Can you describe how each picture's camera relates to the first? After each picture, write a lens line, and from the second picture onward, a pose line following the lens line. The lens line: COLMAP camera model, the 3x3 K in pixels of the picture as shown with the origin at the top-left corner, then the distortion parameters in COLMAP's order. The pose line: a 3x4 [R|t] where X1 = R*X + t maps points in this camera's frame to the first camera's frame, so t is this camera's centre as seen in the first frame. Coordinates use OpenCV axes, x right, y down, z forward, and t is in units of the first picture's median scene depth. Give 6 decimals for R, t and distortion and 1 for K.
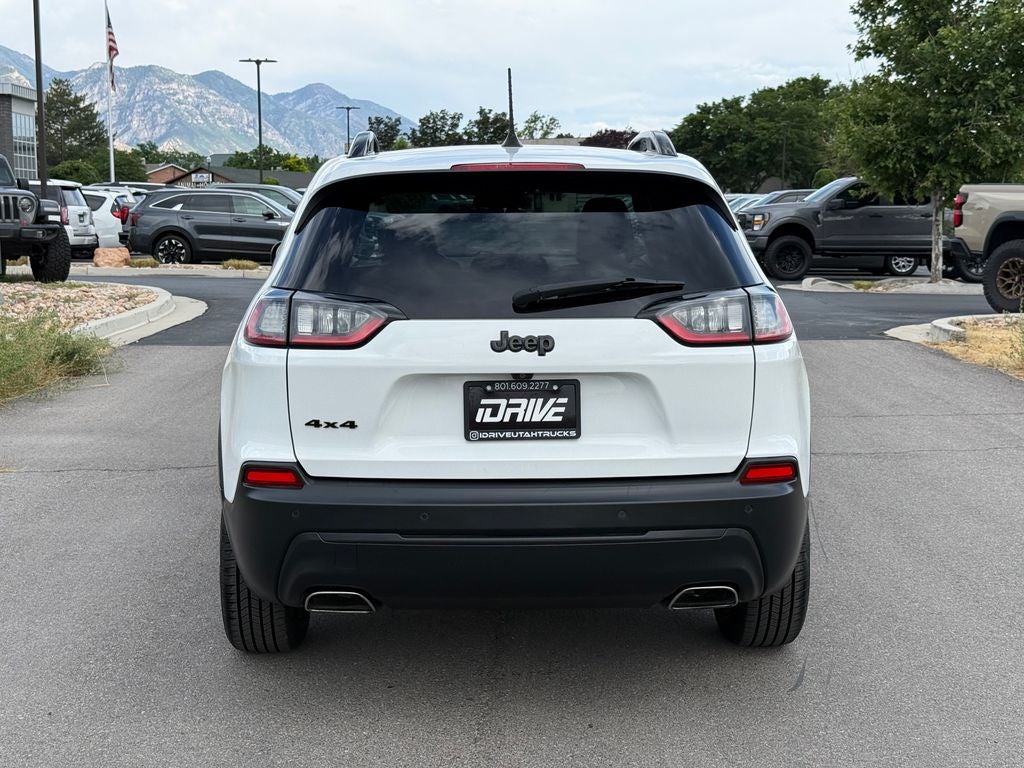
lens RADIAL K [[1431.5, 0, 513.6], [0, 1431.5, 395.8], [0, 0, 1]] dist [0.213356, -0.486740]
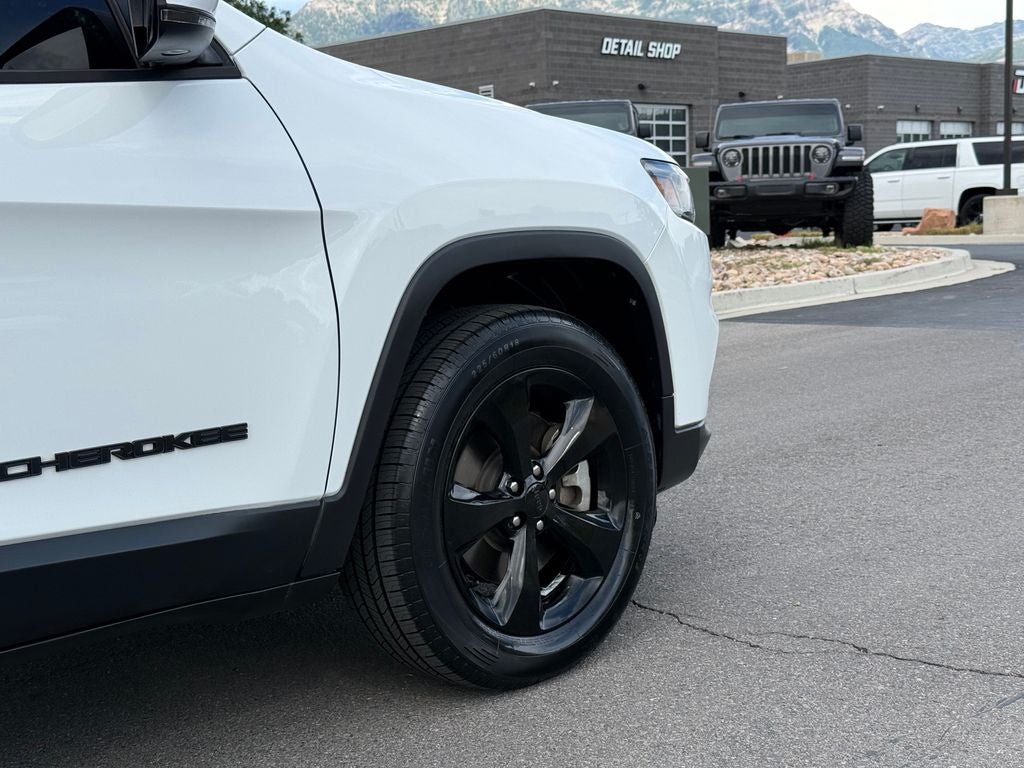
lens RADIAL K [[1431.5, 0, 513.6], [0, 1431.5, 395.8], [0, 0, 1]] dist [0.213356, -0.486740]
pose [[0.705484, 0.061051, -0.706091, 0.184384], [-0.053213, 0.998034, 0.033126, -0.015021], [0.706725, 0.014203, 0.707346, 0.392115]]
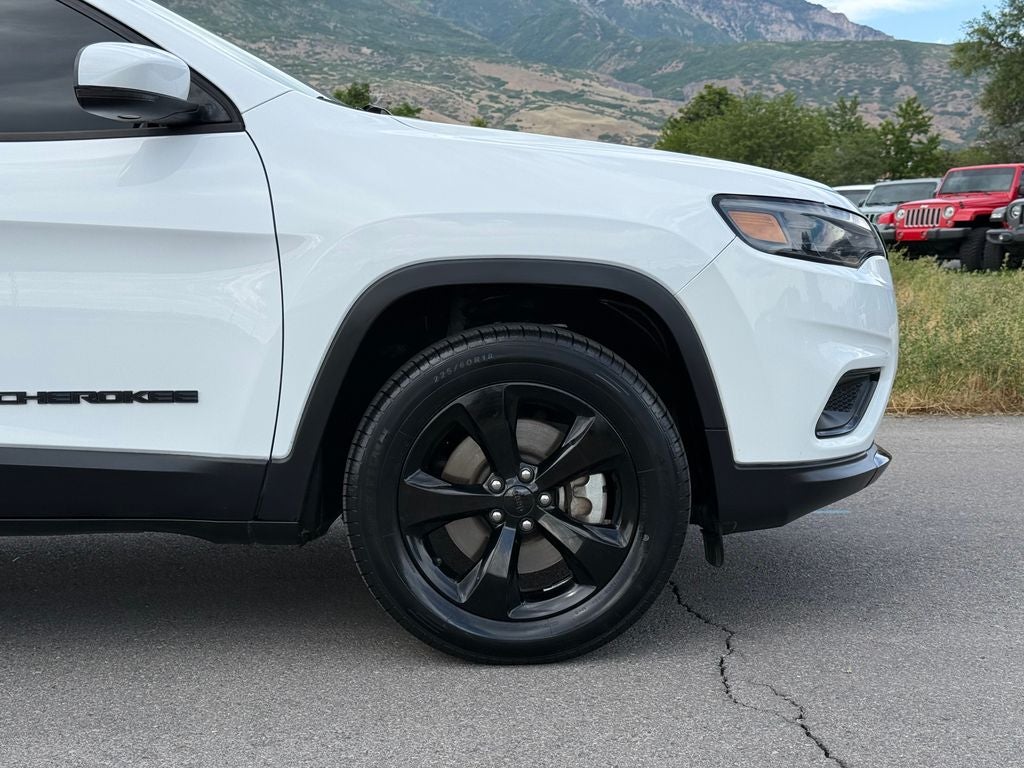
lens RADIAL K [[1431.5, 0, 513.6], [0, 1431.5, 395.8], [0, 0, 1]] dist [0.213356, -0.486740]
pose [[0.021904, 0.102439, -0.994498, 0.259171], [-0.132222, 0.986296, 0.098682, -0.030656], [0.990978, 0.129333, 0.035148, 0.515723]]
